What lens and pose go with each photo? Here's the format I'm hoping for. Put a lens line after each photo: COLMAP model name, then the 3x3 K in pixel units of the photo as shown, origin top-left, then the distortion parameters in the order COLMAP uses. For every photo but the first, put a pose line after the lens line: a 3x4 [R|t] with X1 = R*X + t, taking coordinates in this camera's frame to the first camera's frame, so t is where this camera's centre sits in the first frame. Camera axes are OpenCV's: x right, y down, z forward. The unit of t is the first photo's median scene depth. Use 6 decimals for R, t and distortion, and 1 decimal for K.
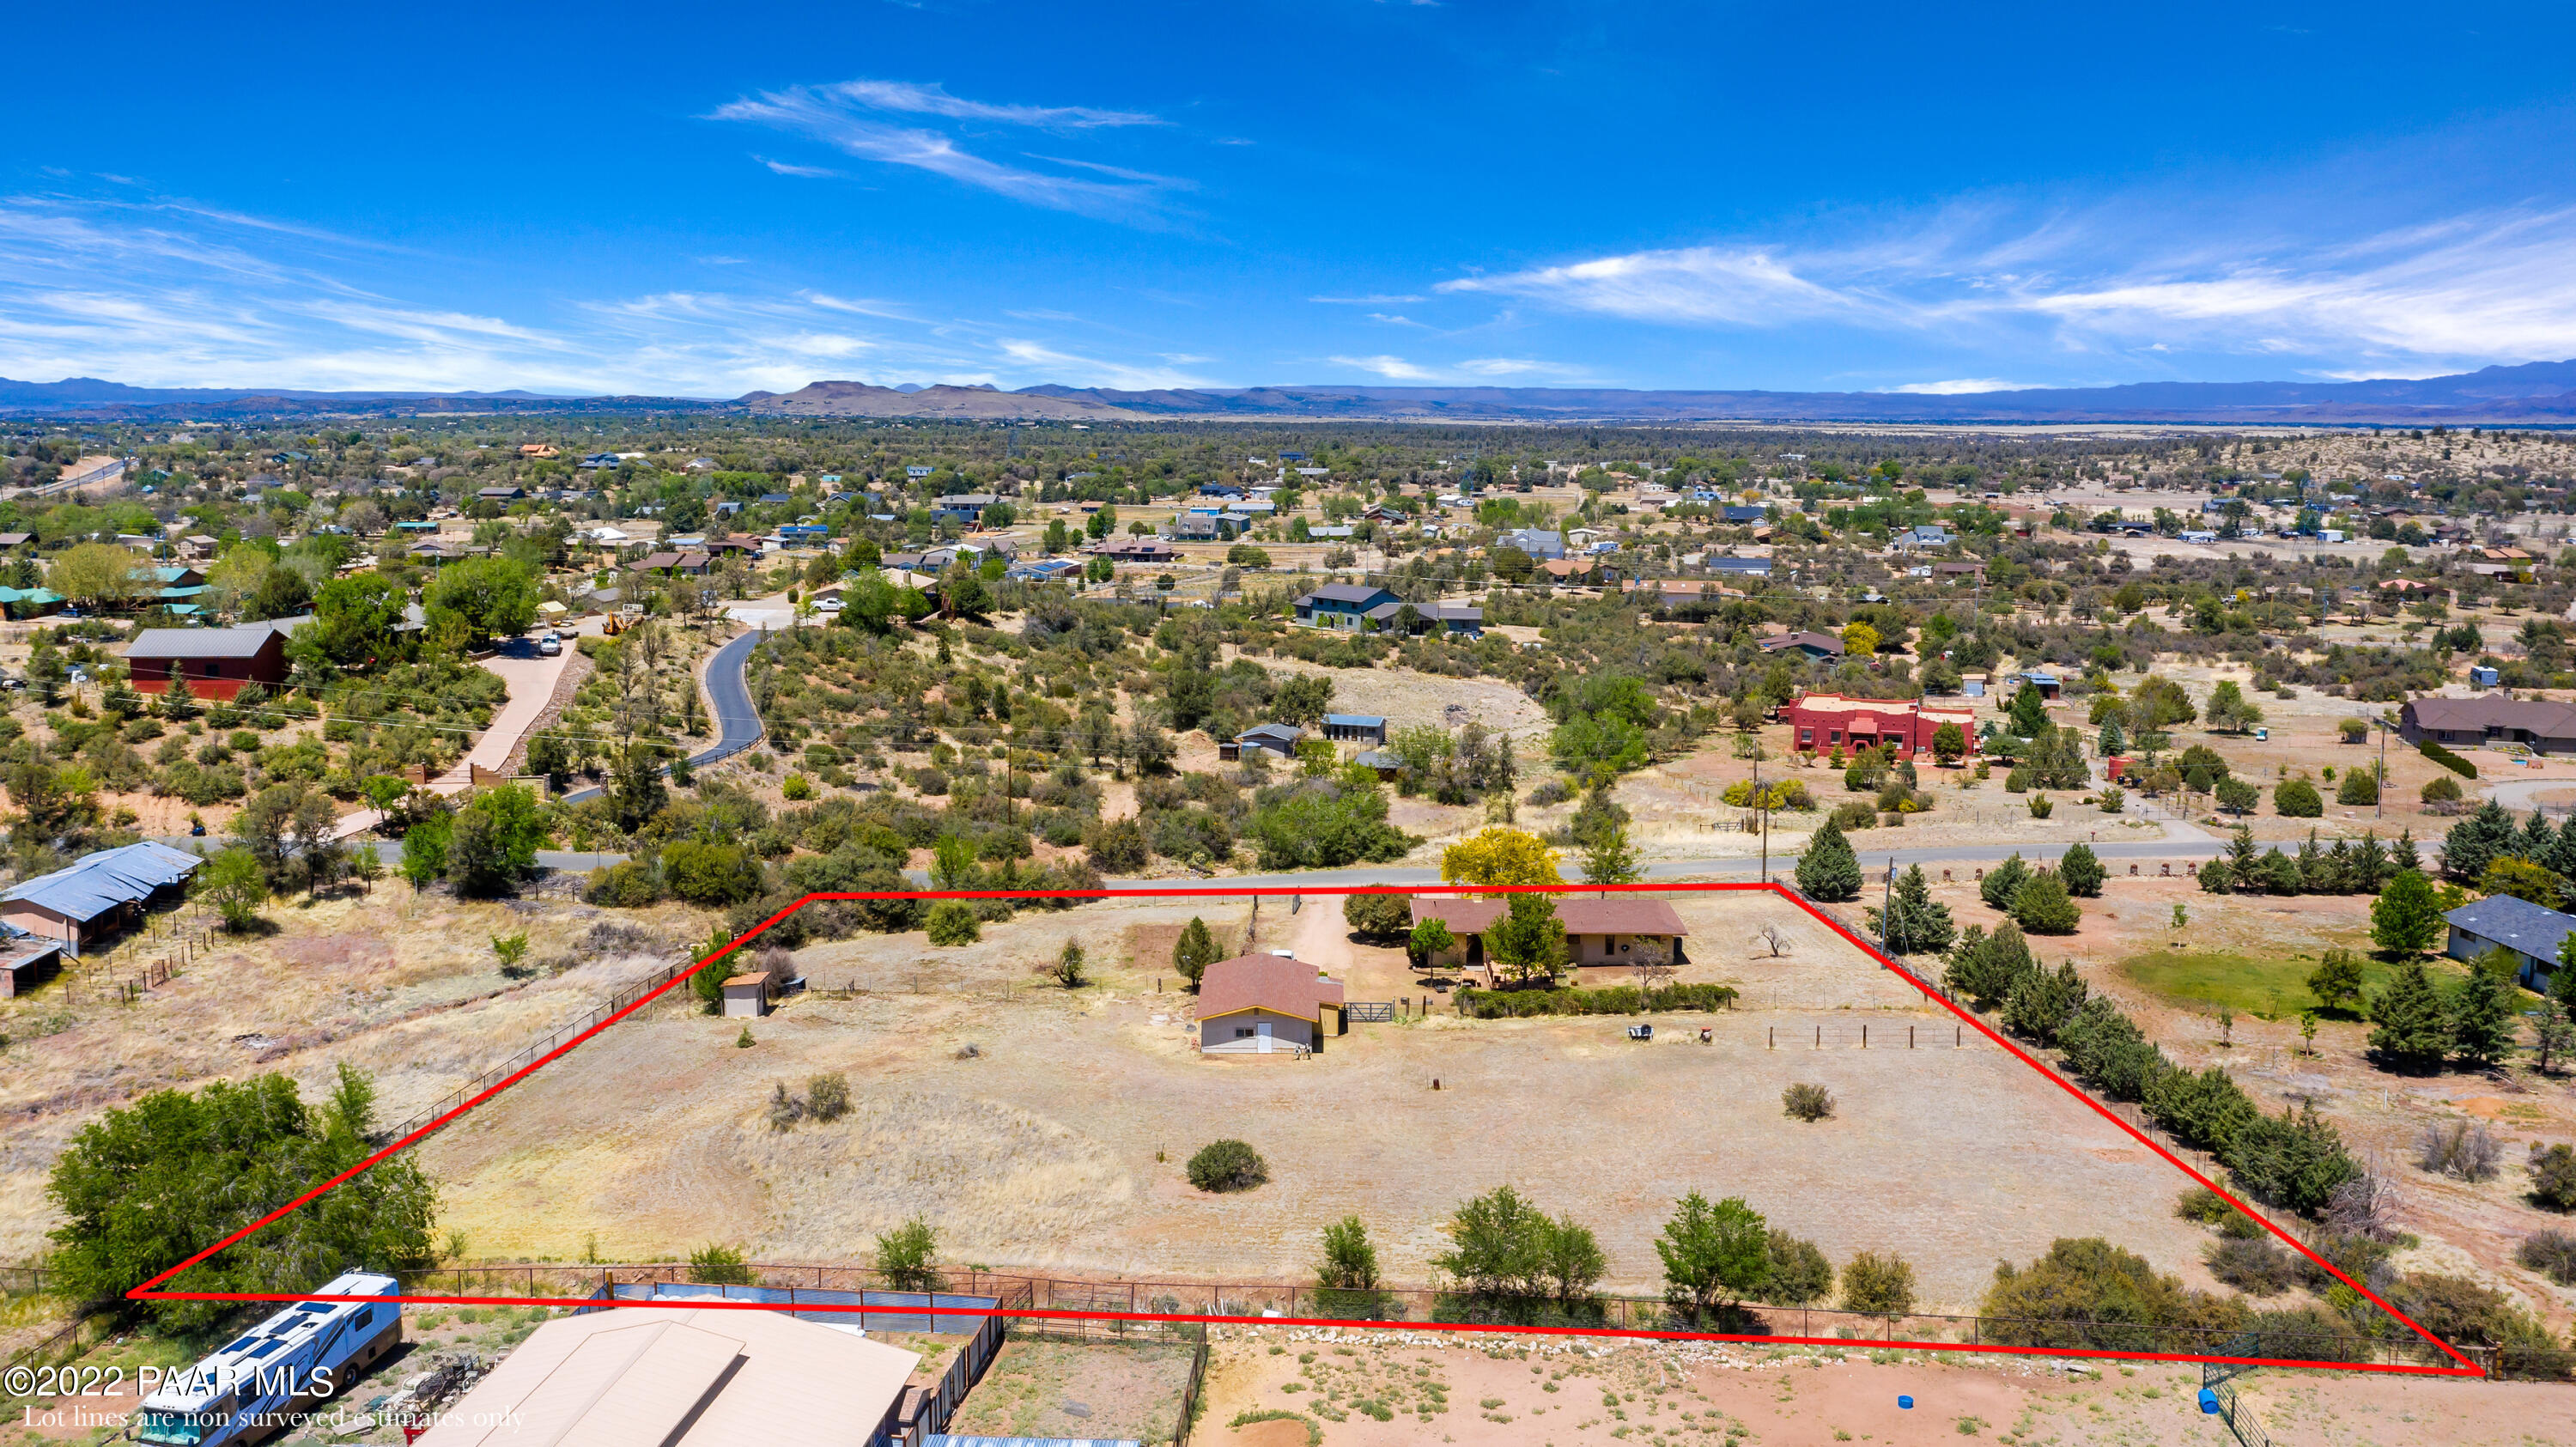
lens RADIAL K [[2113.0, 0, 1288.0], [0, 2113.0, 723.5], [0, 0, 1]] dist [-0.011569, 0.039268]
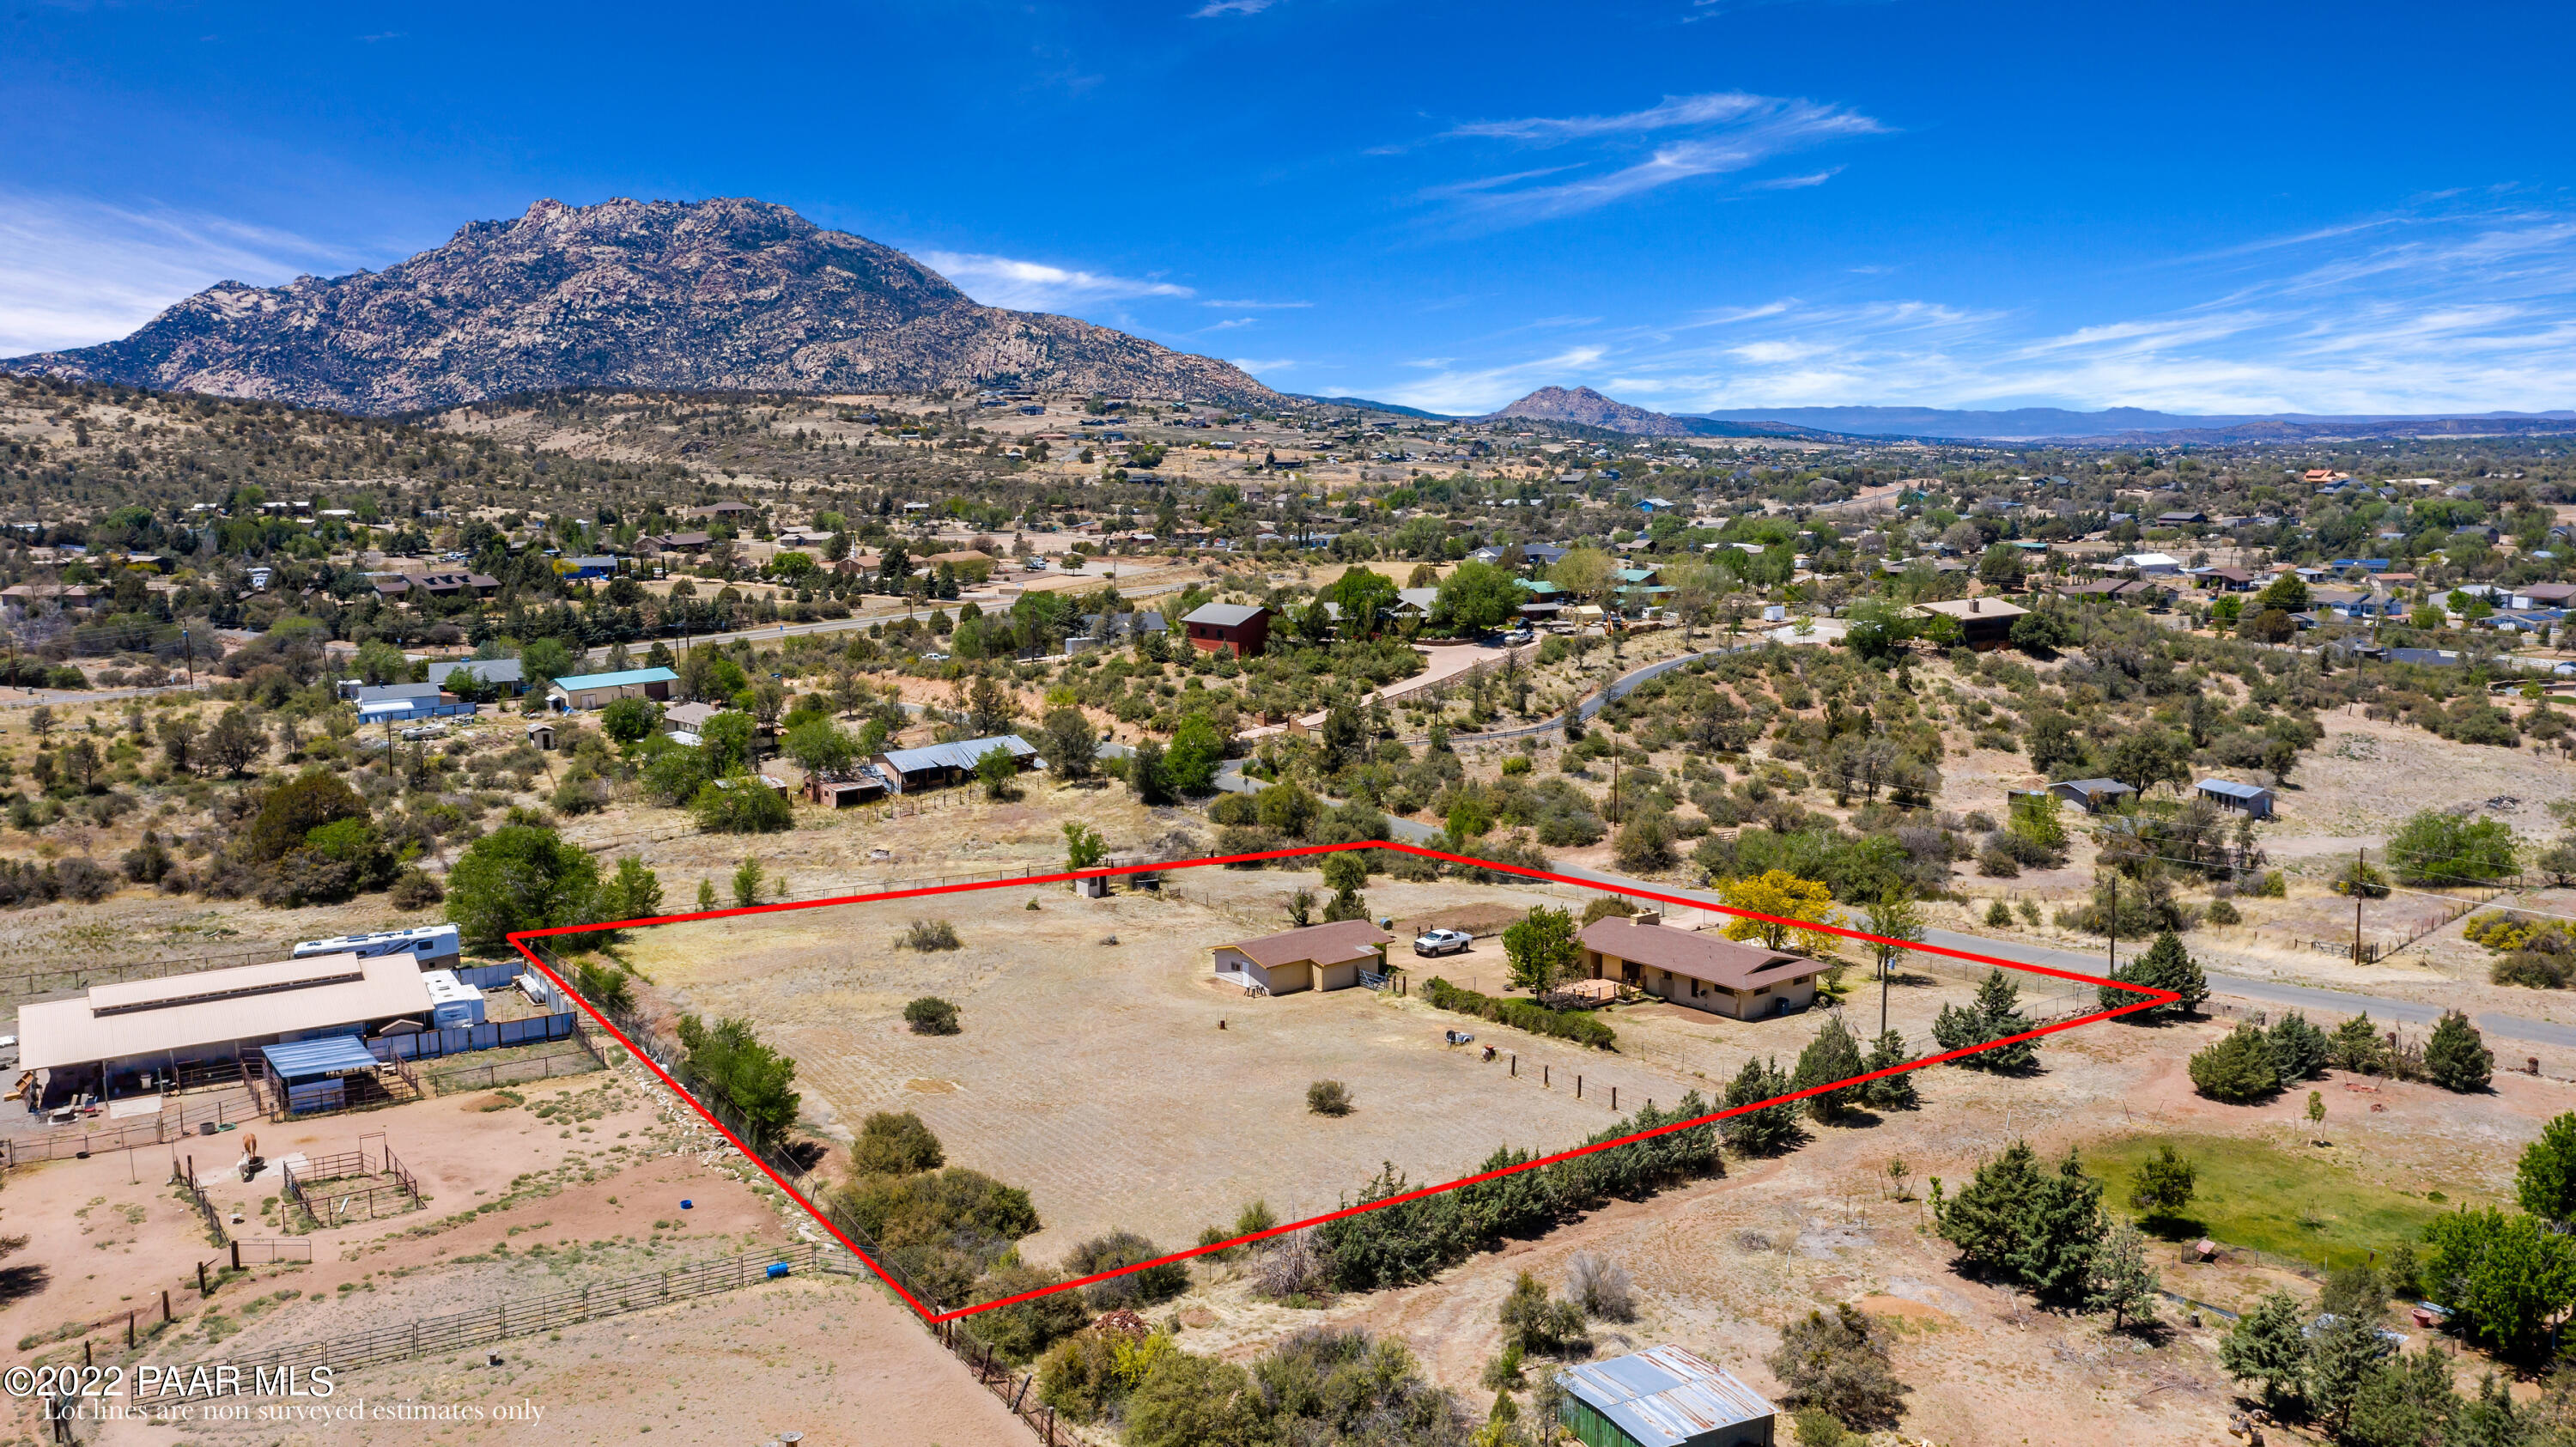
lens RADIAL K [[2065.4, 0, 1273.8], [0, 2065.4, 722.4], [0, 0, 1]] dist [0.024018, 0.010130]
pose [[0.616984, 0.103963, -0.780078, 0.931656], [-0.111601, 0.992777, 0.044041, -0.047196], [0.779022, 0.059885, 0.624130, 0.287063]]
